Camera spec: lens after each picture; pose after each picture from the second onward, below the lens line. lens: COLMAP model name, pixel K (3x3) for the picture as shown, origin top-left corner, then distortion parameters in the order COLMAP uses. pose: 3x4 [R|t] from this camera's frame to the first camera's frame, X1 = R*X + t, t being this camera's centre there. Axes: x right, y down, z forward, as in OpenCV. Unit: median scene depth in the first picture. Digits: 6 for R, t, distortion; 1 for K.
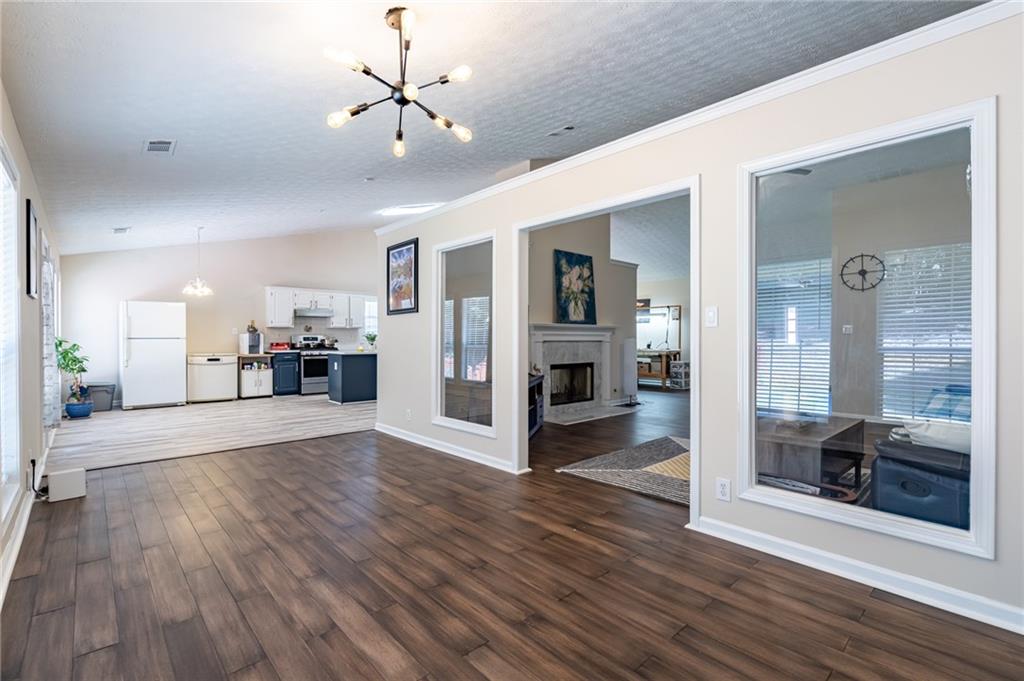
lens RADIAL K [[468.7, 0, 512.2], [0, 468.7, 341.2], [0, 0, 1]] dist [-0.002611, -0.000037]
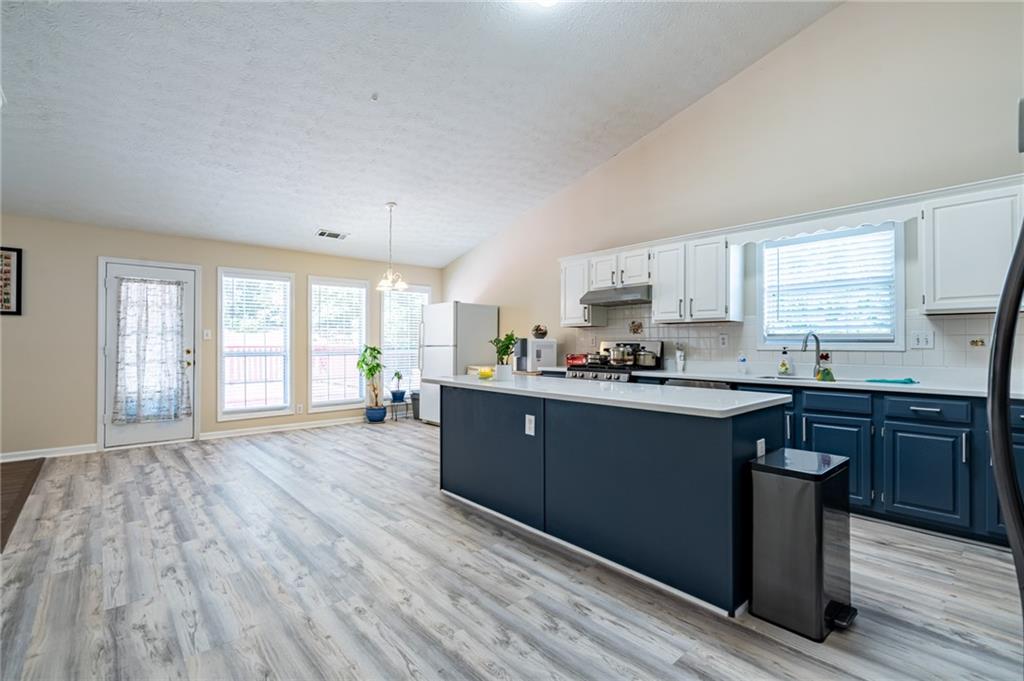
lens RADIAL K [[468.7, 0, 512.1], [0, 468.7, 340.5], [0, 0, 1]] dist [-0.002611, -0.000037]
pose [[-0.014638, -0.002747, -0.999889, 0.074814], [-0.003416, 0.999991, -0.002697, -0.010897], [0.999887, 0.003376, -0.014647, 0.886602]]
